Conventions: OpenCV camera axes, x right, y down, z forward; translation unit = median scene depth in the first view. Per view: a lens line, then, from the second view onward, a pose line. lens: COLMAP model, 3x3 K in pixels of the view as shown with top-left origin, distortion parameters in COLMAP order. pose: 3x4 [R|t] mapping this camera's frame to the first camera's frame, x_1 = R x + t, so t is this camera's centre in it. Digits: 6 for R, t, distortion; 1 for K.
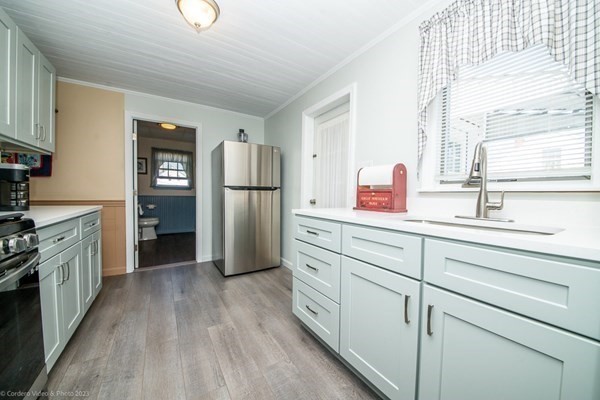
lens RADIAL K [[226.2, 0, 301.0], [0, 226.2, 200.6], [0, 0, 1]] dist [-0.000824, -0.001935]
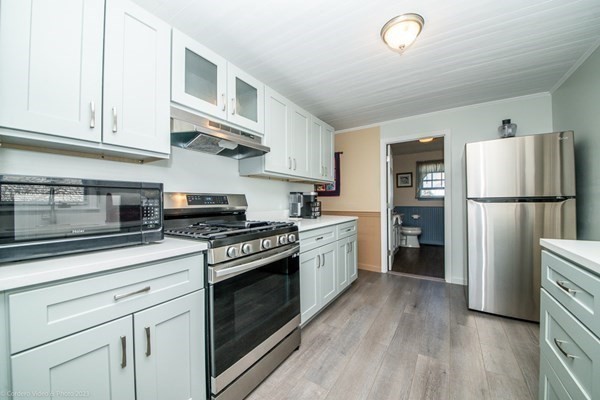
lens RADIAL K [[226.2, 0, 301.5], [0, 226.2, 200.4], [0, 0, 1]] dist [-0.000824, -0.001935]
pose [[0.426863, -0.018278, -0.904132, 0.148125], [-0.015463, 0.999502, -0.027506, -0.024330], [0.904184, 0.025722, 0.426368, 0.092878]]
